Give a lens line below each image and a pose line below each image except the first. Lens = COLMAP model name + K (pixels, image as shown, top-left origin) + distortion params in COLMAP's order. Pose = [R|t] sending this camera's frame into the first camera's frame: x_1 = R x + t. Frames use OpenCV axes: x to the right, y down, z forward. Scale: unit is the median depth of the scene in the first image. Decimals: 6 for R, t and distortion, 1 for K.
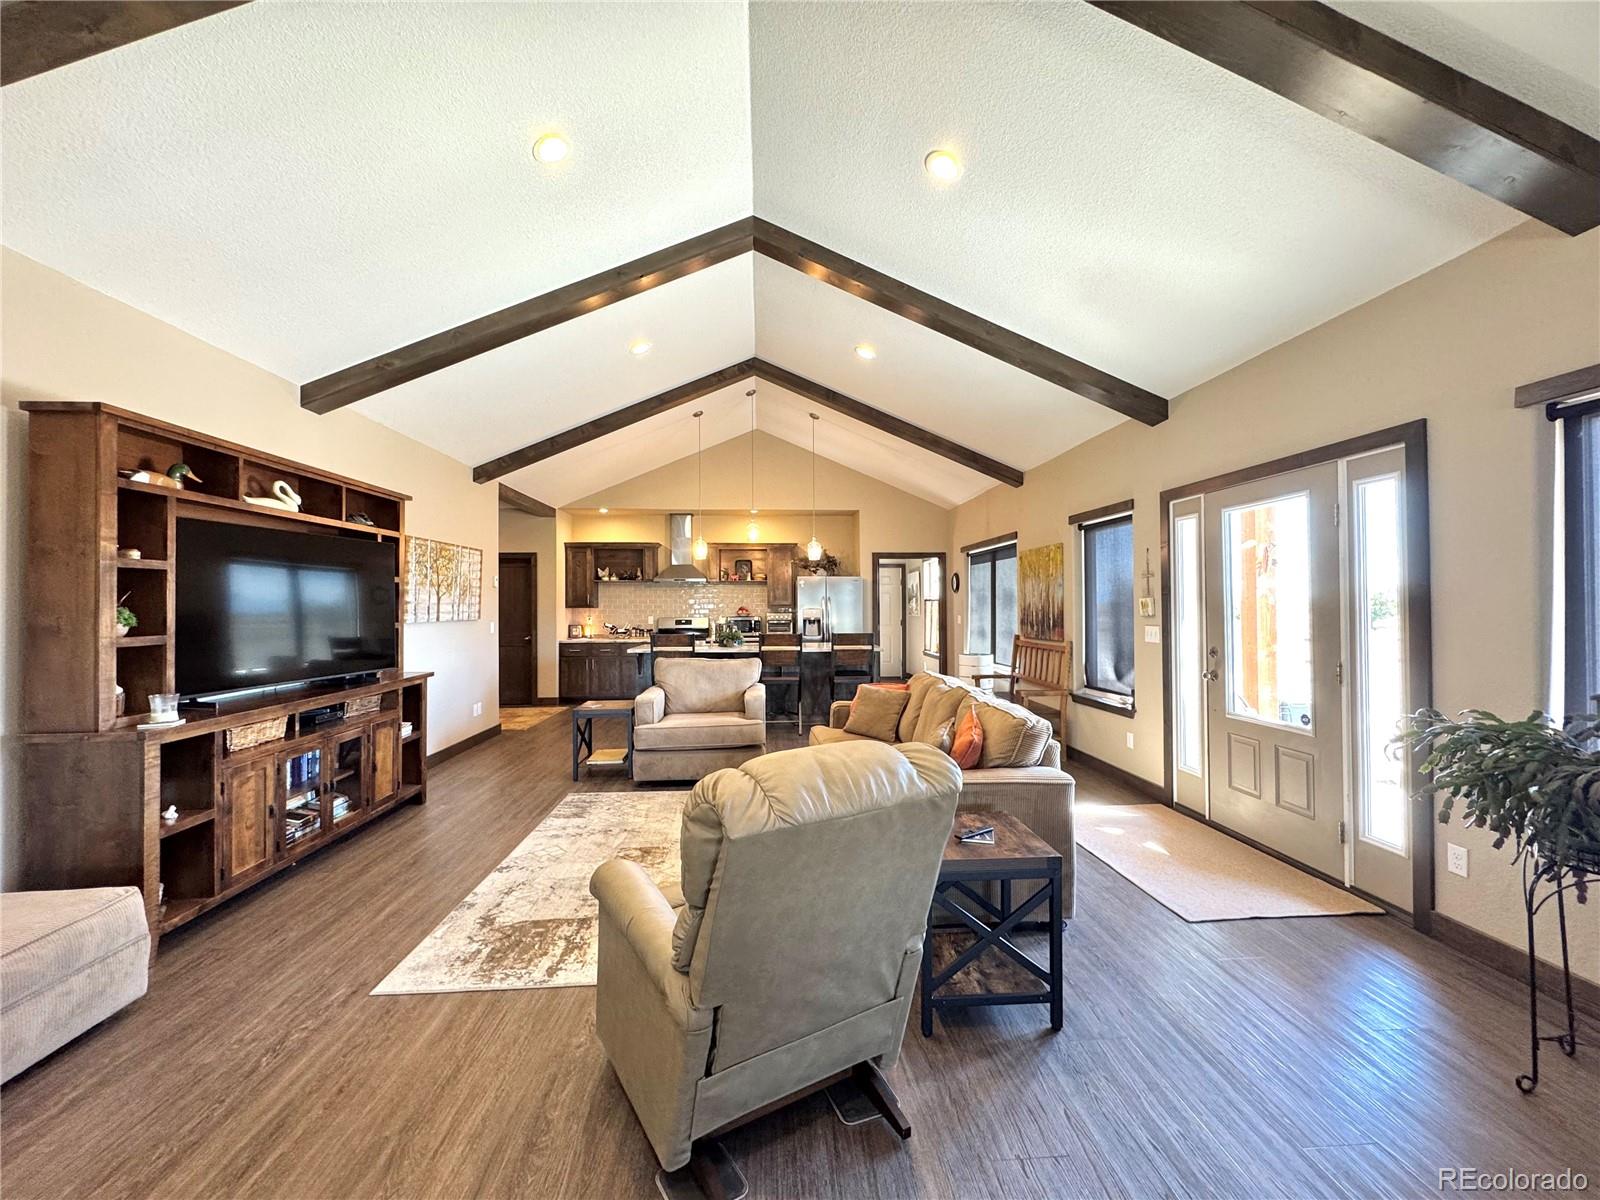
lens RADIAL K [[641.6, 0, 802.5], [0, 641.6, 597.2], [0, 0, 1]] dist [-0.000459, -0.000267]
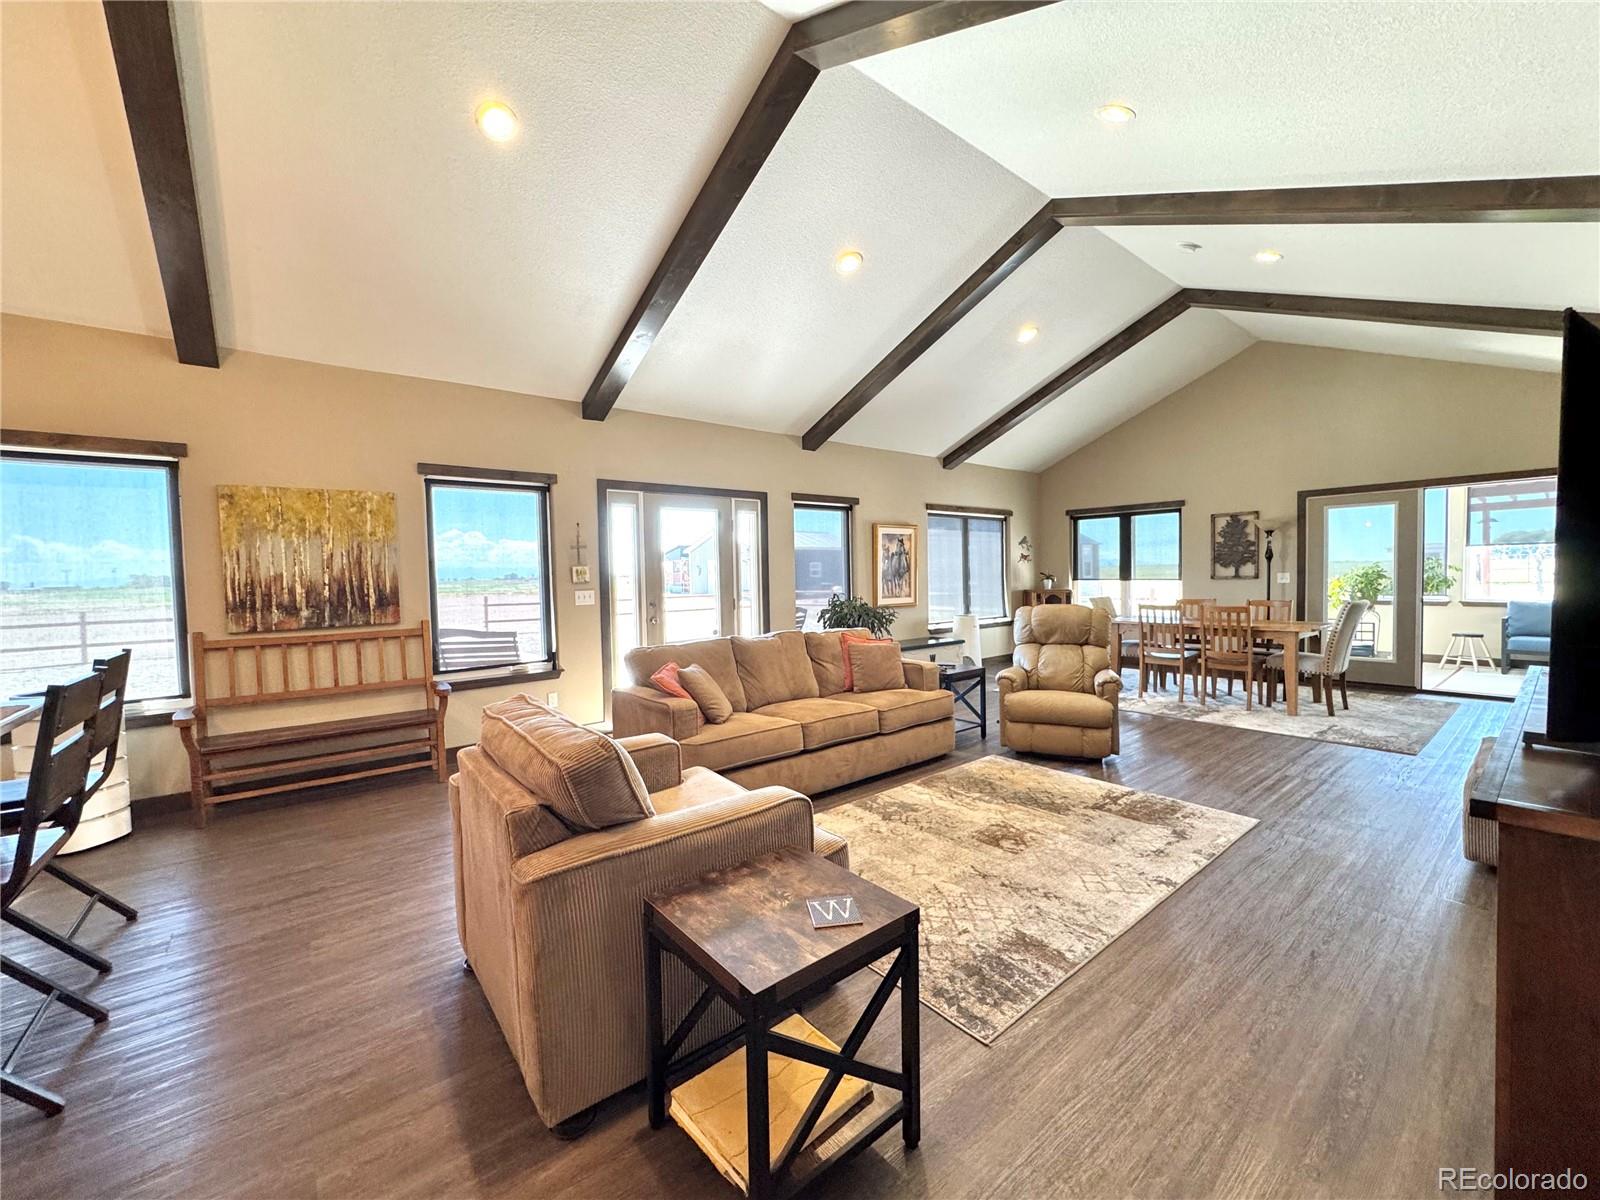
lens RADIAL K [[641.6, 0, 796.8], [0, 641.6, 598.6], [0, 0, 1]] dist [-0.000459, -0.000267]
pose [[-0.580912, -0.019969, 0.813721, -0.825817], [0.011427, 0.999400, 0.032683, 0.033937], [-0.813886, 0.028285, -0.580336, 1.790815]]
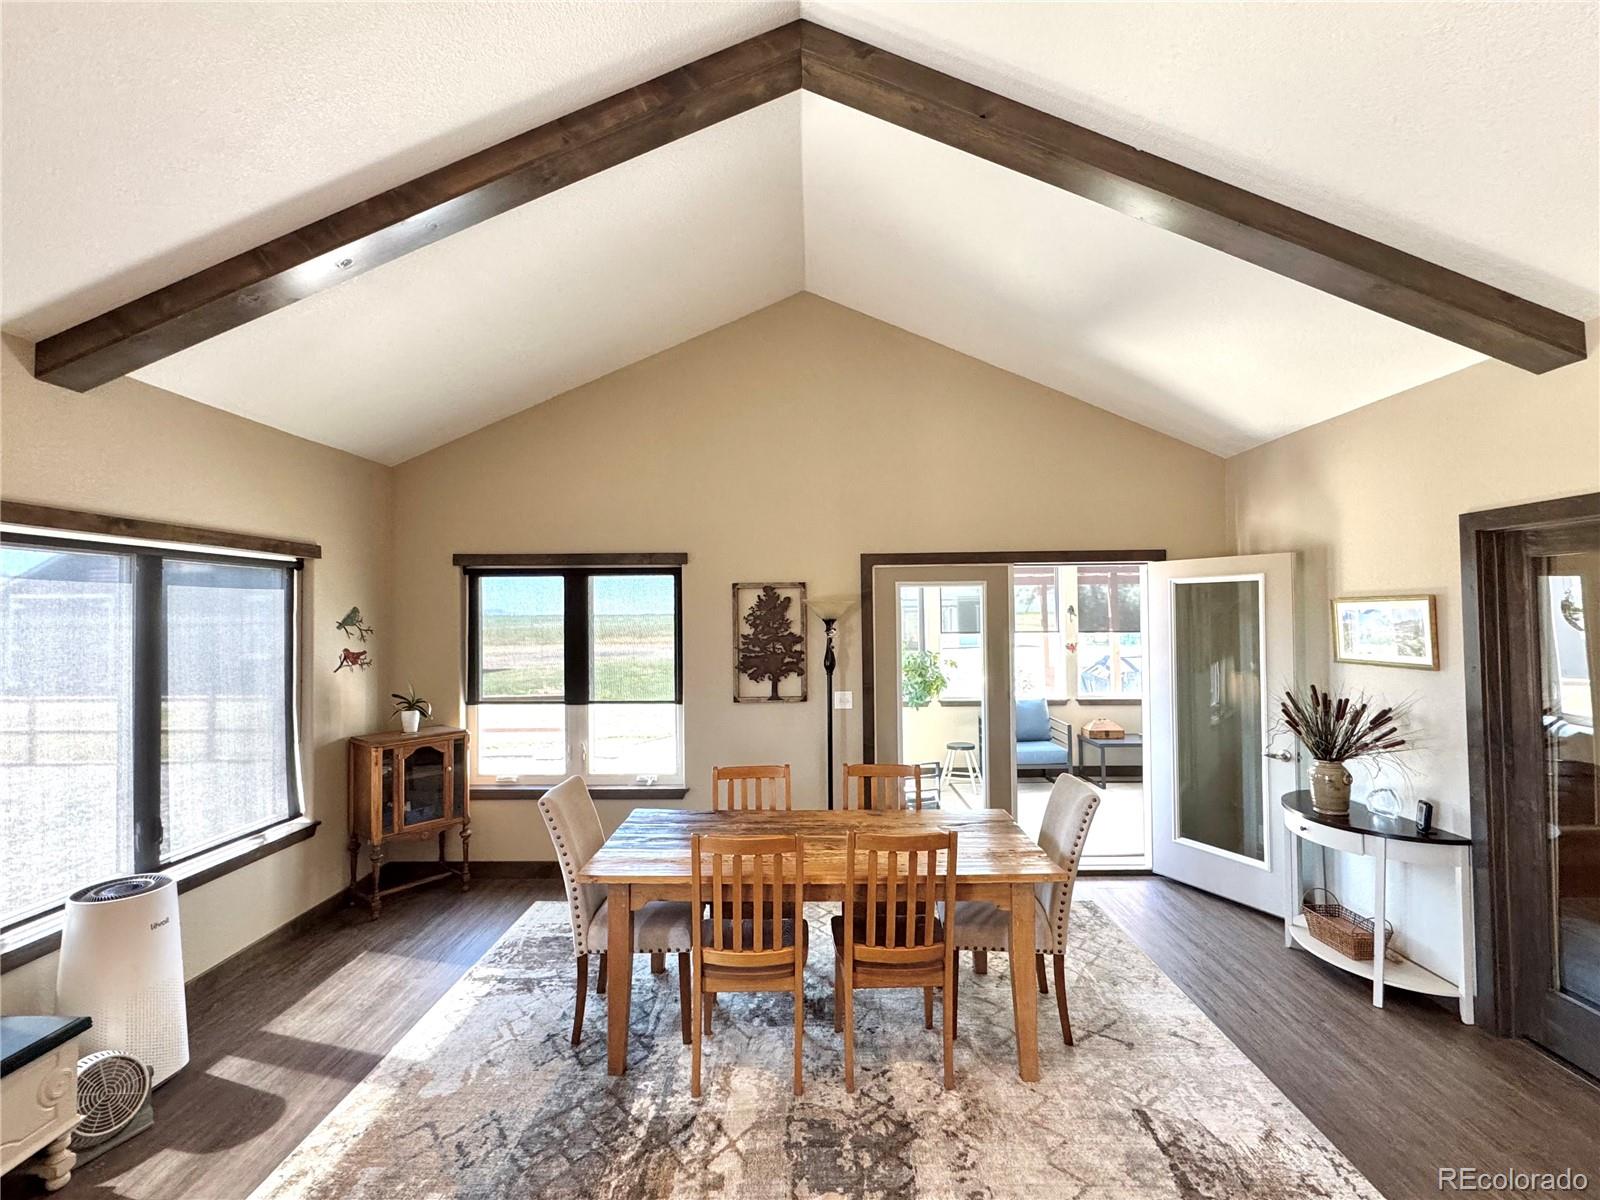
lens RADIAL K [[713.1, 0, 813.5], [0, 713.1, 587.8], [0, 0, 1]] dist [-0.020238, -0.000945]
pose [[-0.998256, 0.014921, 0.057110, -0.064882], [0.012171, 0.998763, -0.048214, -0.094935], [-0.057758, -0.047435, -0.997203, 0.636848]]
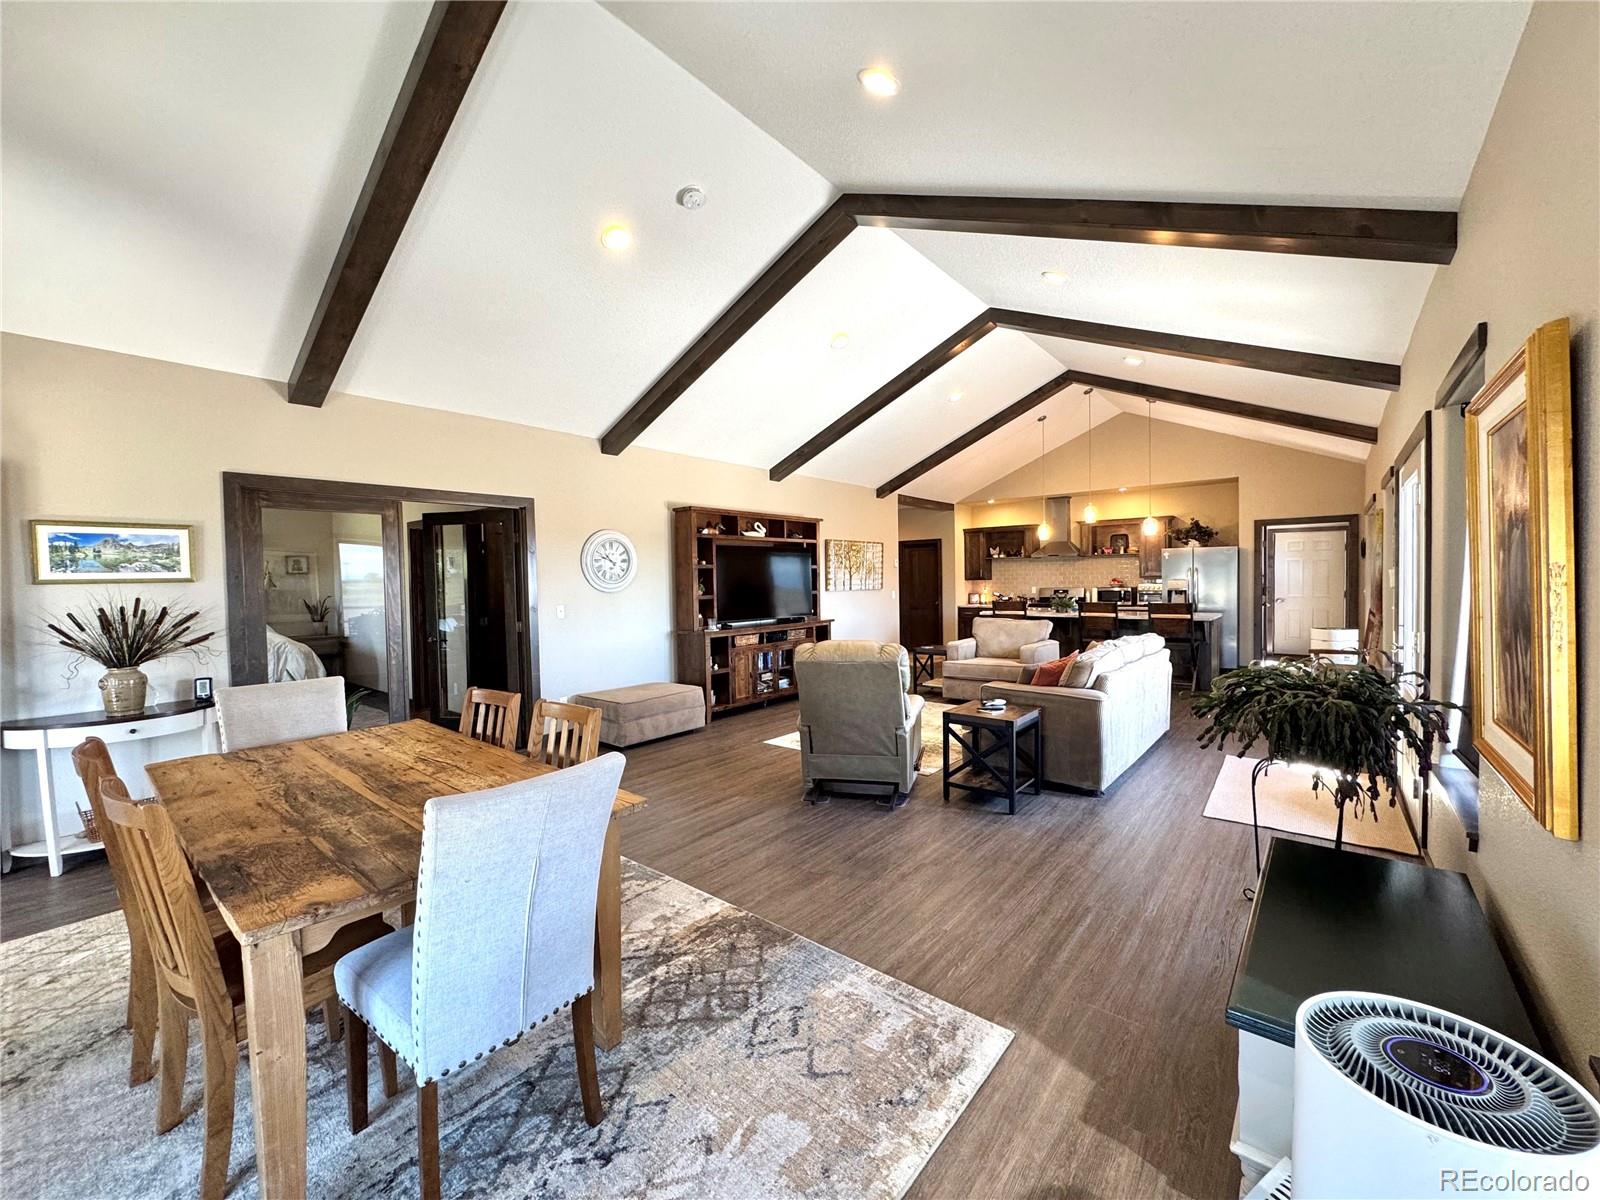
lens RADIAL K [[641.6, 0, 789.0], [0, 641.6, 599.2], [0, 0, 1]] dist [-0.000459, -0.000267]
pose [[0.717696, 0.014468, -0.696206, 0.707691], [0.020974, 0.998881, 0.042378, -0.017985], [0.696040, -0.045017, 0.716590, -0.428084]]
